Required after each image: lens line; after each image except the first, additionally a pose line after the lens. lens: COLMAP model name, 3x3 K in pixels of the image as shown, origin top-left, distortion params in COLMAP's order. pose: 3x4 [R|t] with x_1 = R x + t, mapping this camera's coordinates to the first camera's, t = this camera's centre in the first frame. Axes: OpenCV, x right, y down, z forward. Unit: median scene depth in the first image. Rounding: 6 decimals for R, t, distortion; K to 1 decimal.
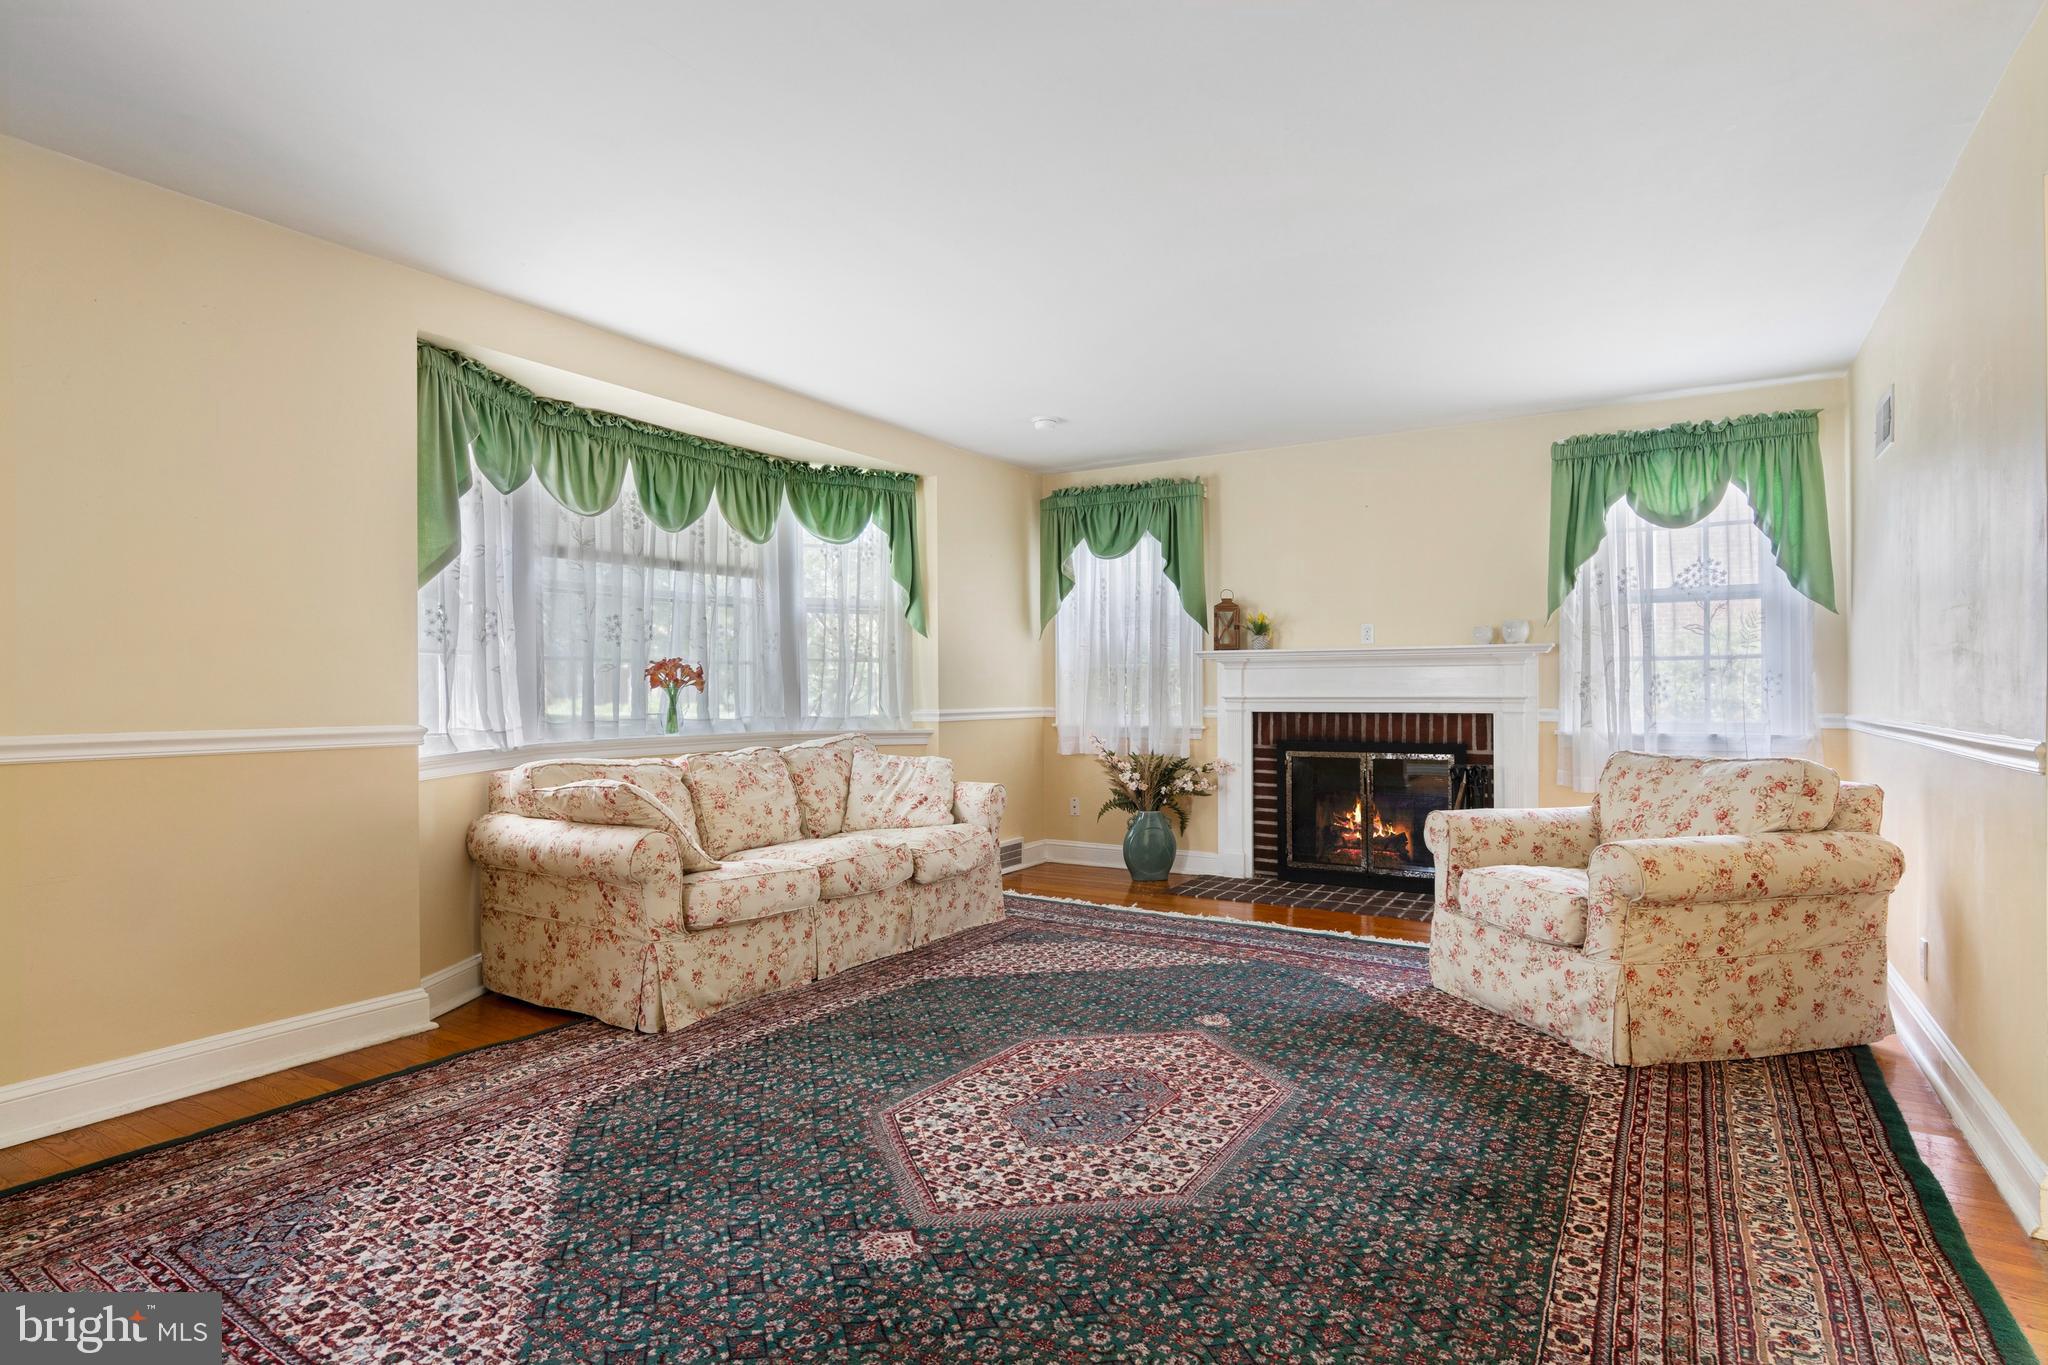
lens RADIAL K [[1052.7, 0, 1025.0], [0, 1052.7, 696.3], [0, 0, 1]] dist [0.014829, -0.007352]
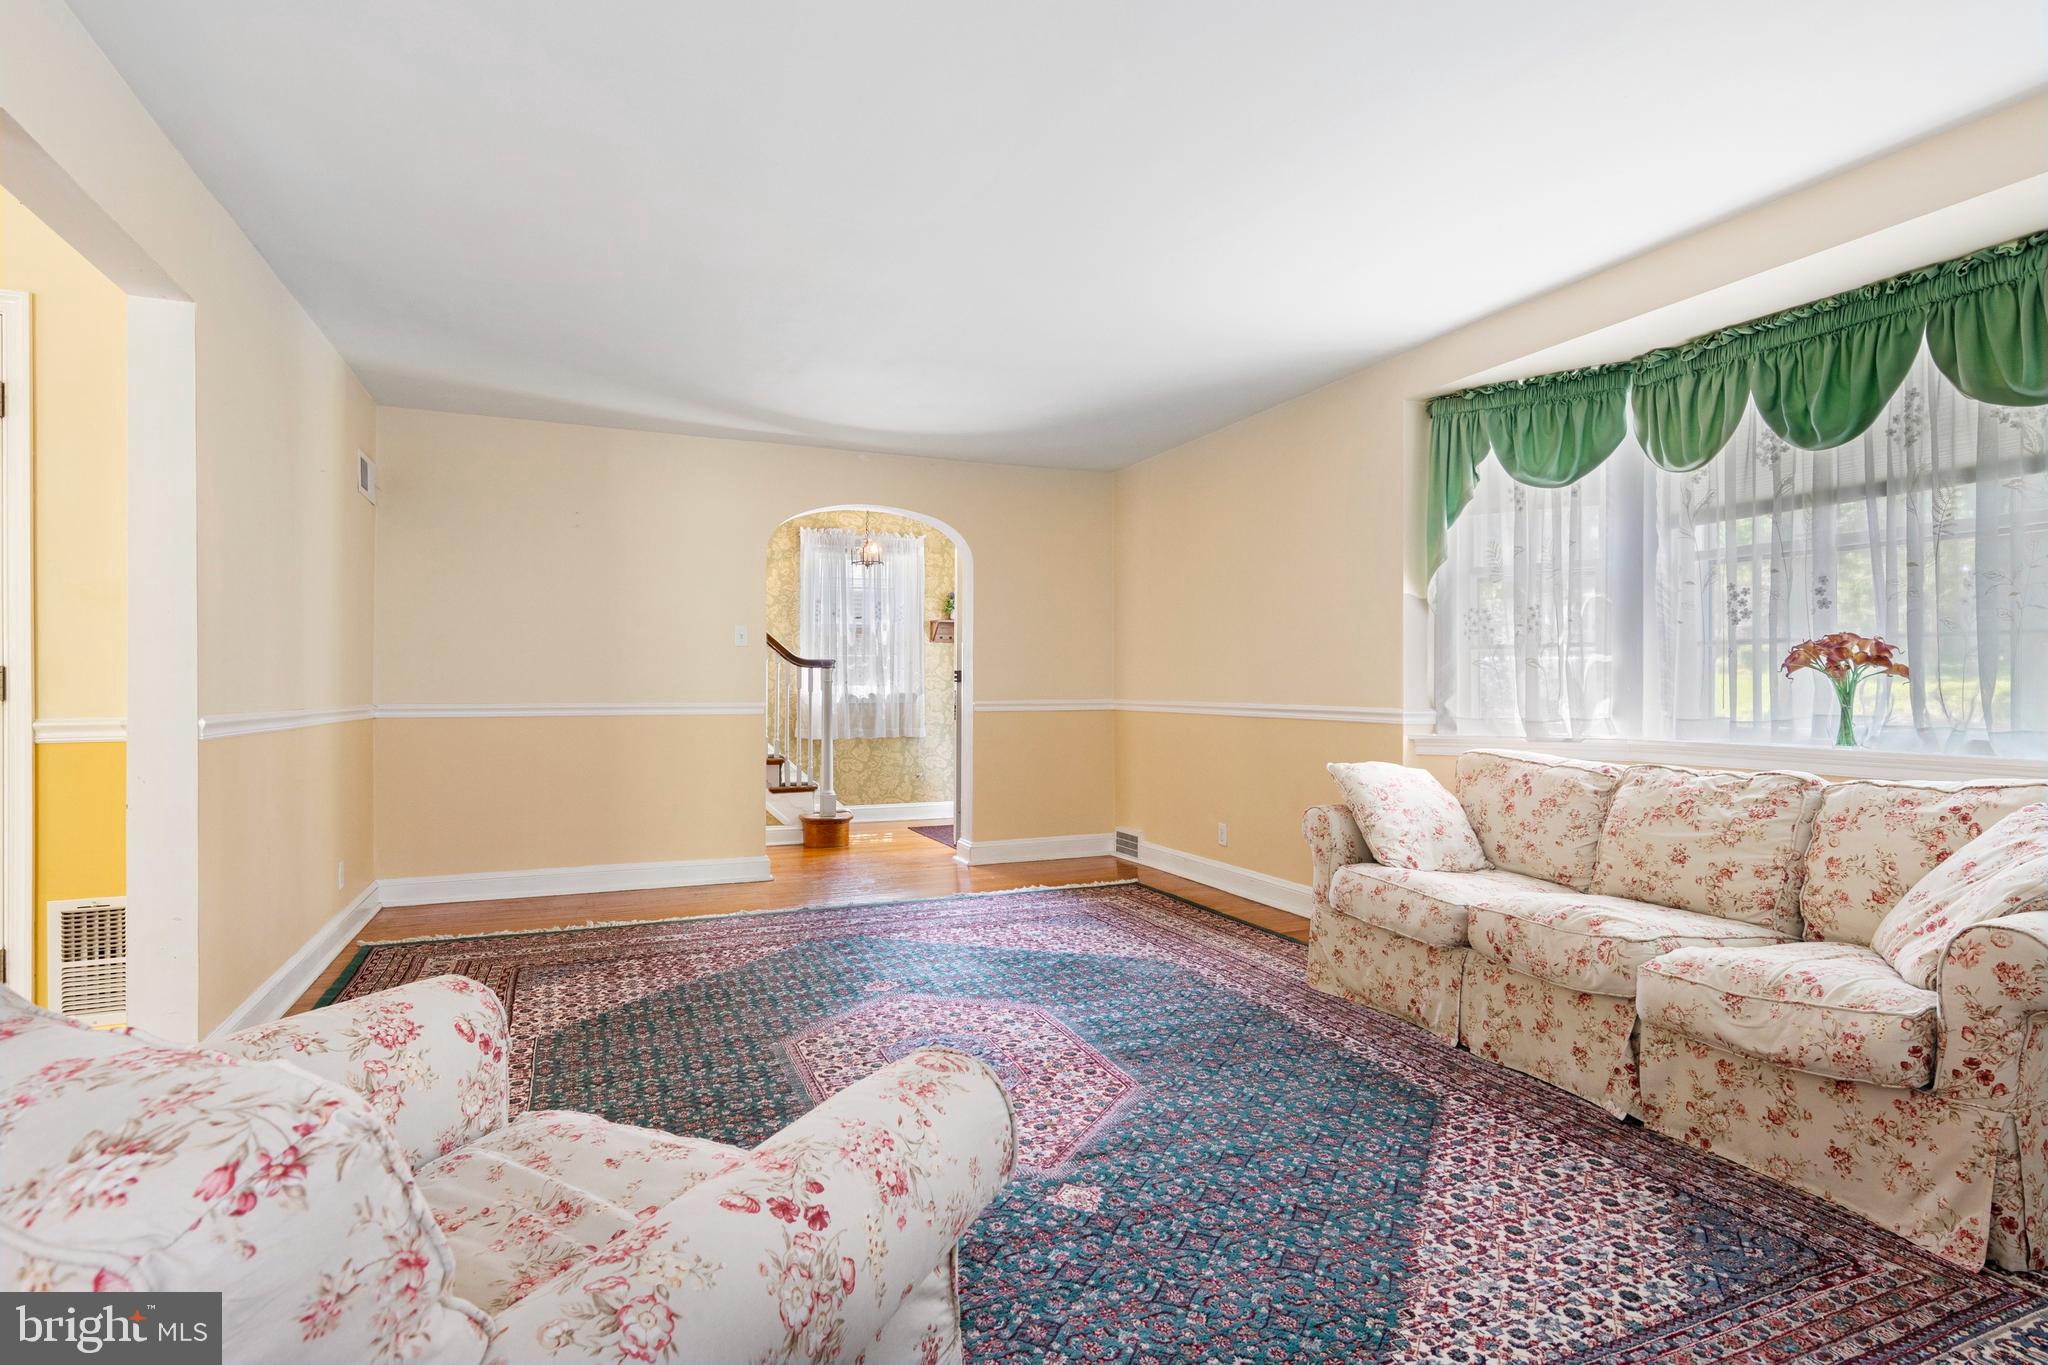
lens RADIAL K [[1052.7, 0, 1022.1], [0, 1052.7, 688.1], [0, 0, 1]] dist [0.014829, -0.007352]
pose [[-0.583702, 0.008220, -0.811927, 0.672412], [-0.001587, 0.999935, 0.011264, -0.010508], [0.811967, 0.007863, -0.583651, 1.256301]]
